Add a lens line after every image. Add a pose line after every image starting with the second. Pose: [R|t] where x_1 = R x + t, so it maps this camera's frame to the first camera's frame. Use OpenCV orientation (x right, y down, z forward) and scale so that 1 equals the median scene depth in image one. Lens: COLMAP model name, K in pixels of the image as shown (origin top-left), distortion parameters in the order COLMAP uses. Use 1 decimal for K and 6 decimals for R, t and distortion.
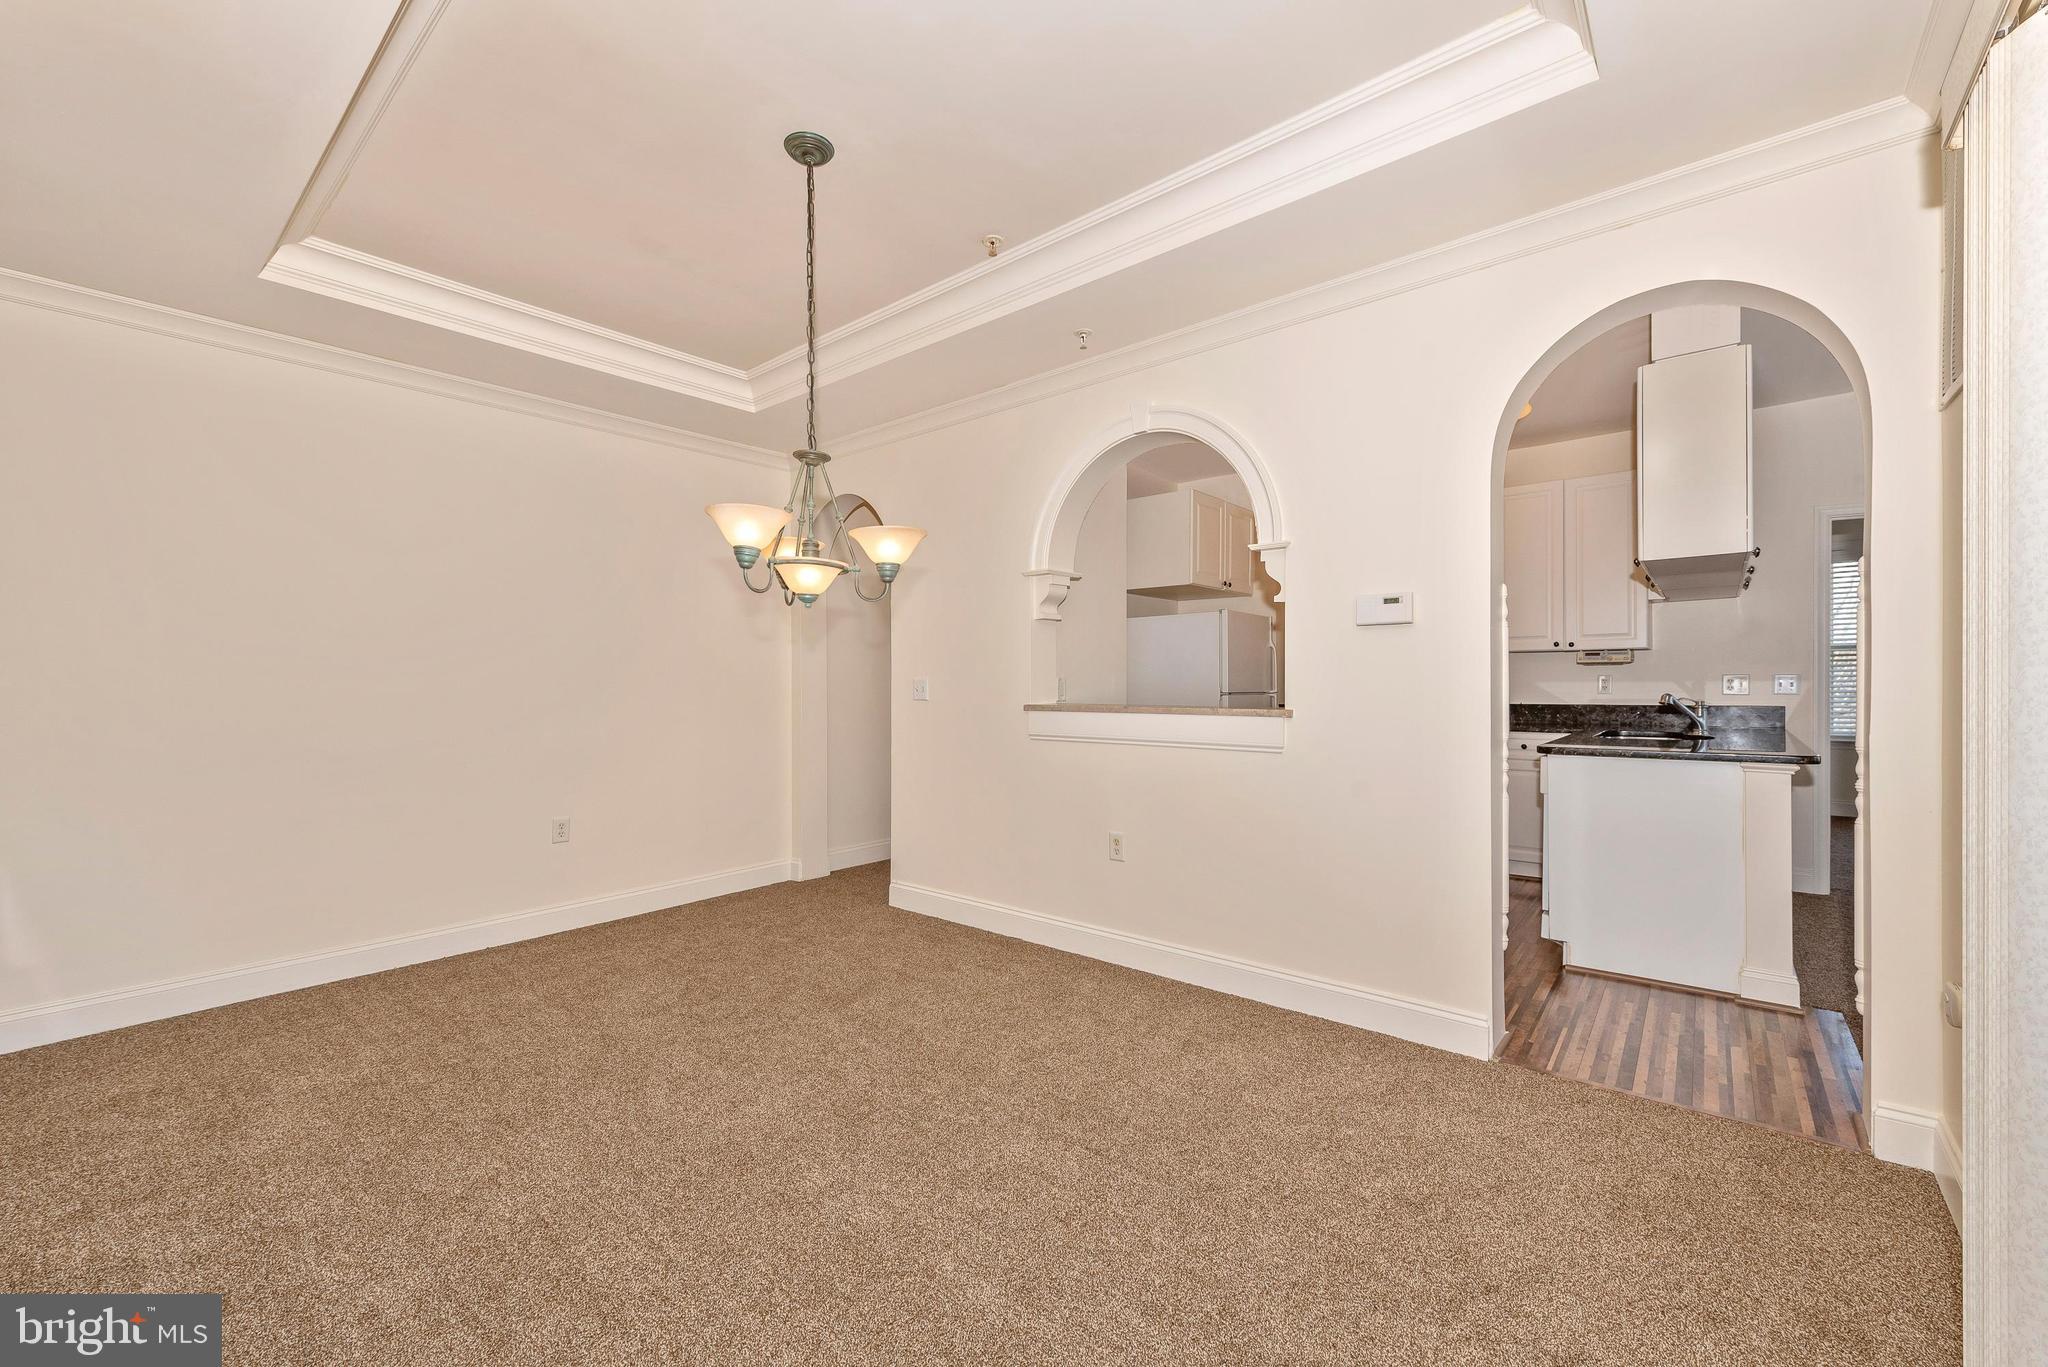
lens RADIAL K [[819.1, 0, 1017.9], [0, 819.1, 674.0], [0, 0, 1]] dist [0.009588, -0.000222]
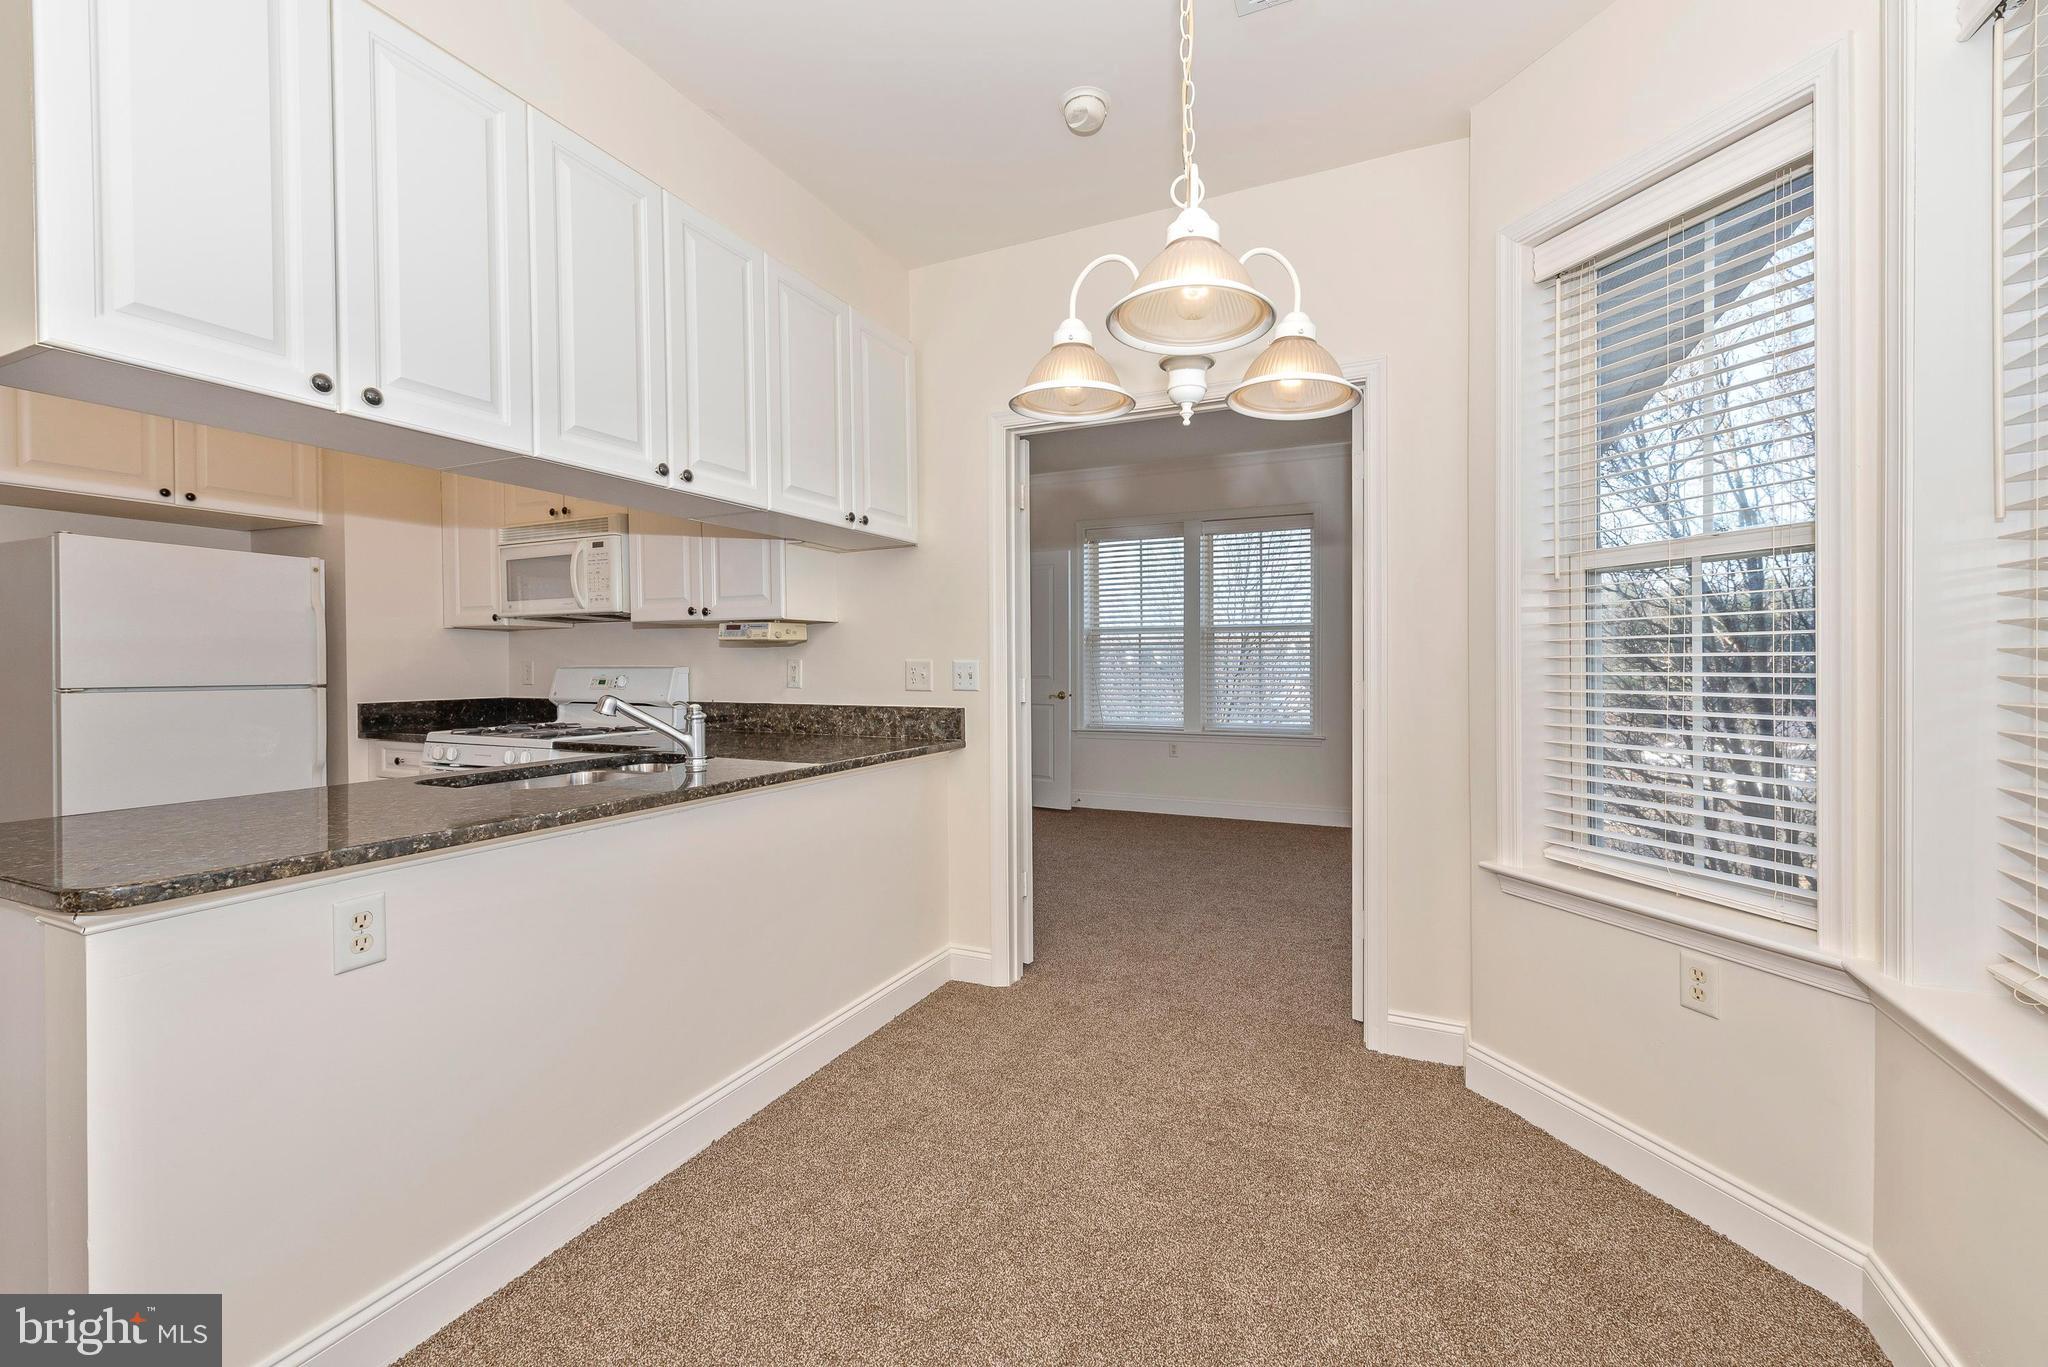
lens RADIAL K [[839.3, 0, 1053.8], [0, 839.3, 673.6], [0, 0, 1]] dist [0.010219, -0.000465]
pose [[0.961022, 0.000228, 0.276471, 1.324748], [-0.005008, 0.999850, 0.016583, -0.001223], [-0.276425, -0.017321, 0.960879, 0.541551]]
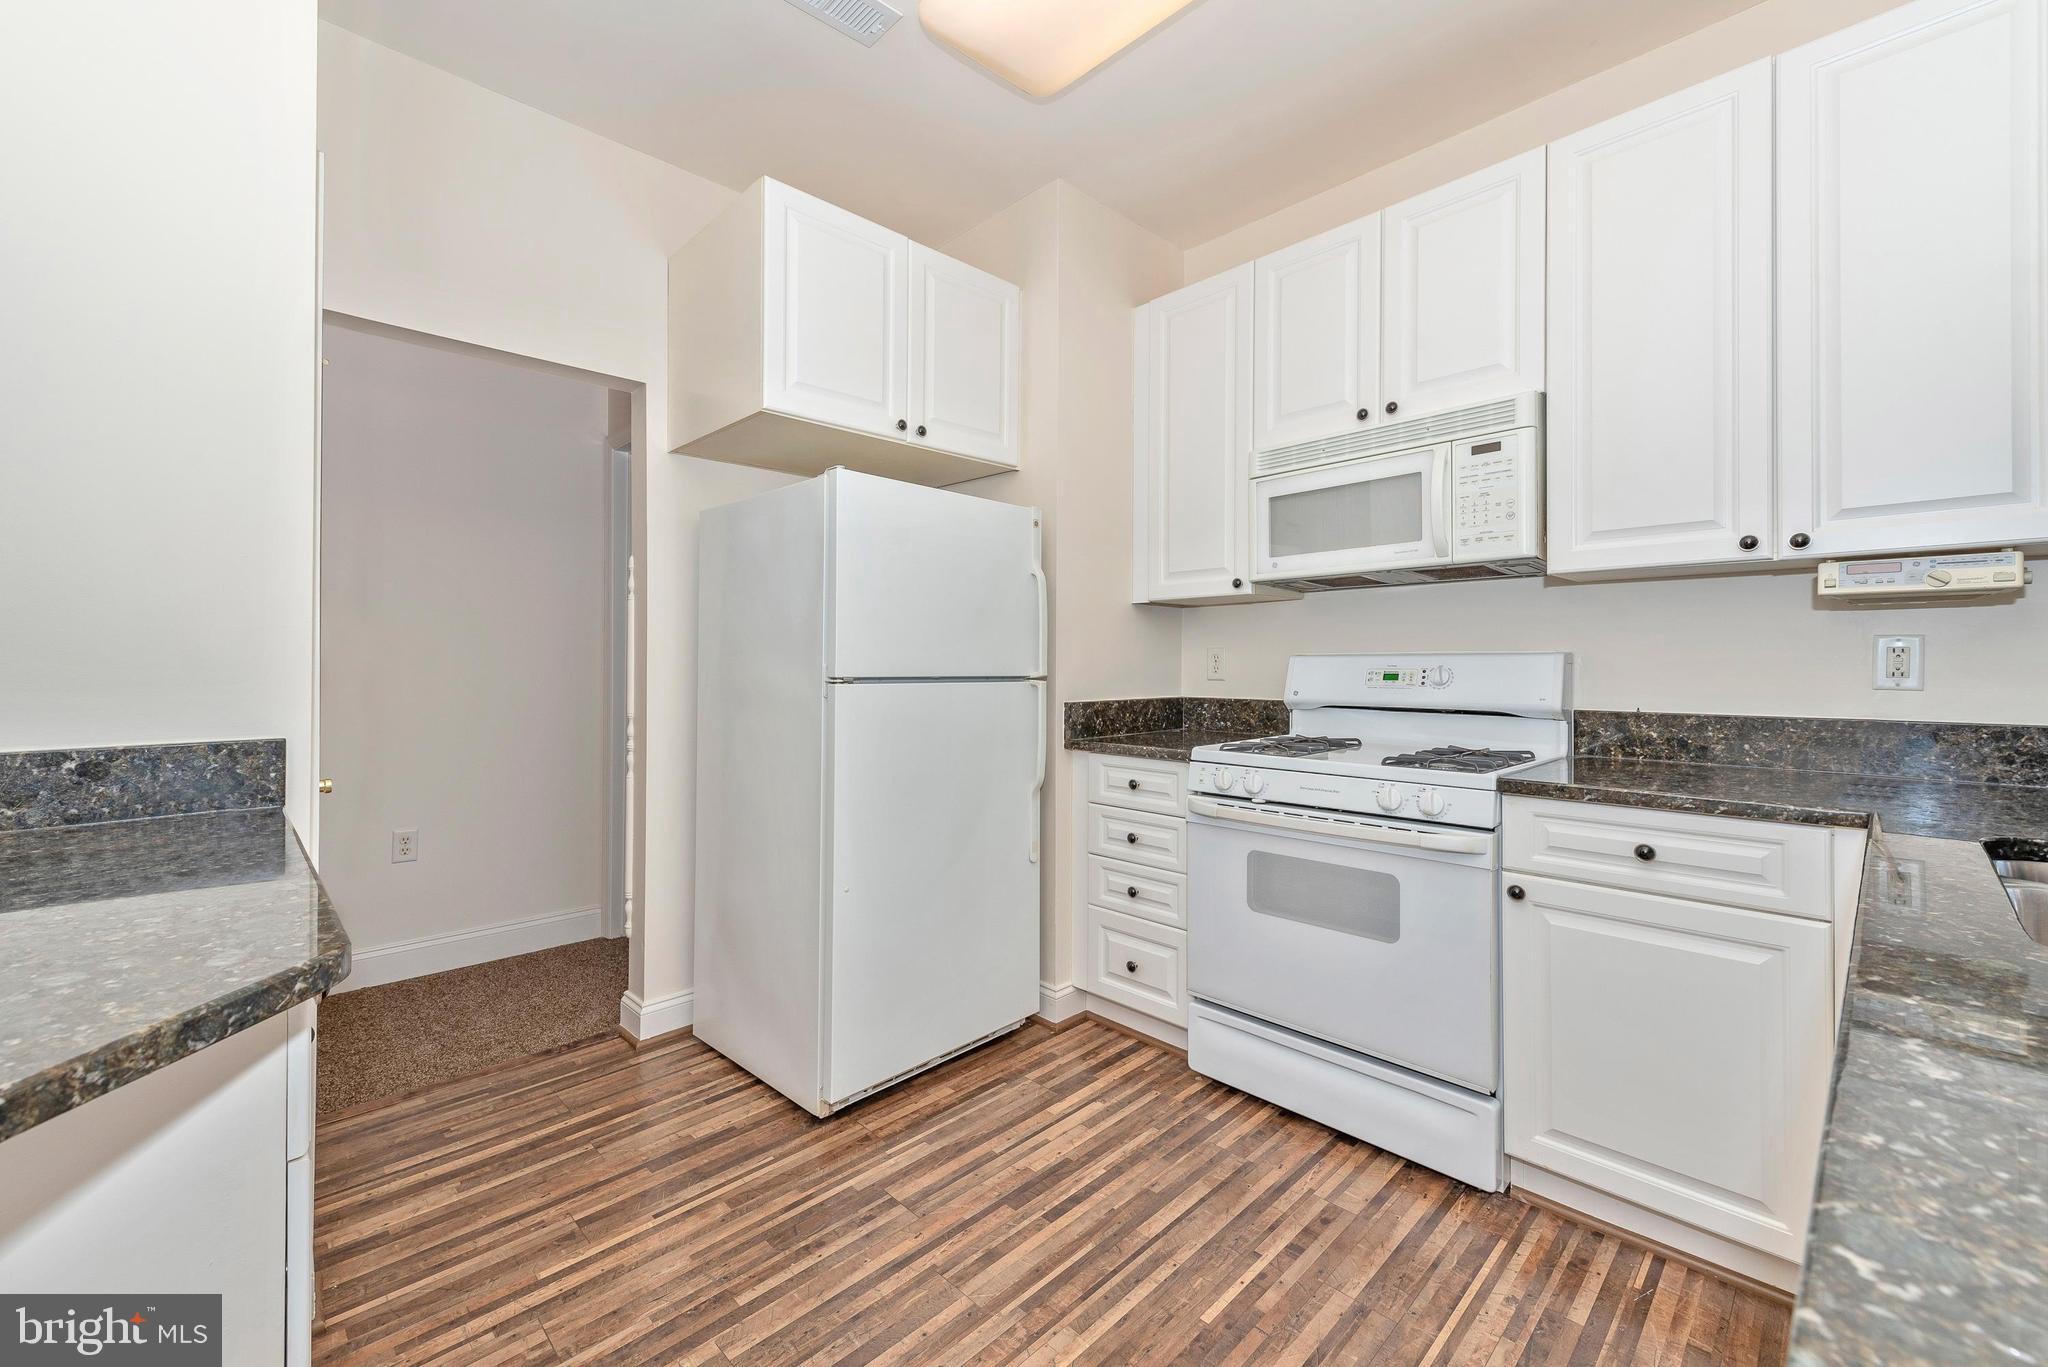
lens RADIAL K [[823.0, 0, 1022.4], [0, 823.0, 660.7], [0, 0, 1]] dist [0.008006, -0.000947]
pose [[0.995466, 0.006268, -0.094910, 0.699236], [-0.006291, 0.999980, 0.000056, 0.023782], [0.094909, 0.000541, 0.995486, 1.134017]]
